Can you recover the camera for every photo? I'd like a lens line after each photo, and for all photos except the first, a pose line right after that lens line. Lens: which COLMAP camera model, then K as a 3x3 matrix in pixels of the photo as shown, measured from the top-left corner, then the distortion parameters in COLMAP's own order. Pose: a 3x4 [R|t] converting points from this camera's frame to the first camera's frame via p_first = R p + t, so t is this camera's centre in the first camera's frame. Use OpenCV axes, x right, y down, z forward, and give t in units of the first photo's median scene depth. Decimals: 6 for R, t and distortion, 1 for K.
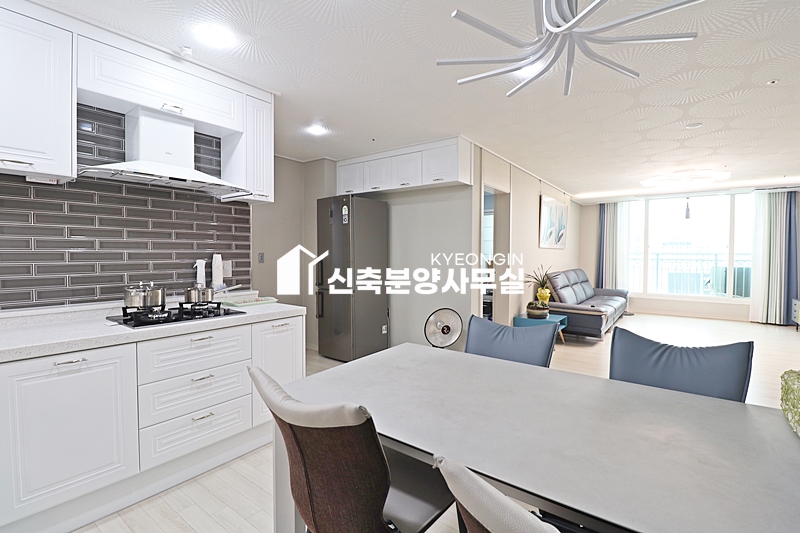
lens RADIAL K [[373.2, 0, 398.7], [0, 373.2, 261.7], [0, 0, 1]] dist [0.003493, -0.015500]
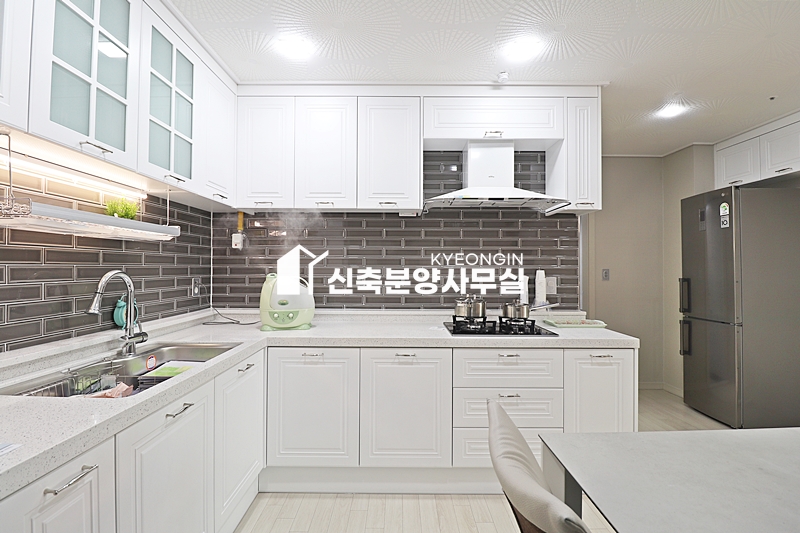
lens RADIAL K [[373.2, 0, 398.7], [0, 373.2, 261.7], [0, 0, 1]] dist [0.003493, -0.015500]
pose [[0.599630, -0.013481, -0.800164, 0.077224], [-0.020413, 0.999275, -0.032132, -0.003697], [0.800017, 0.035601, 0.598921, 0.134032]]
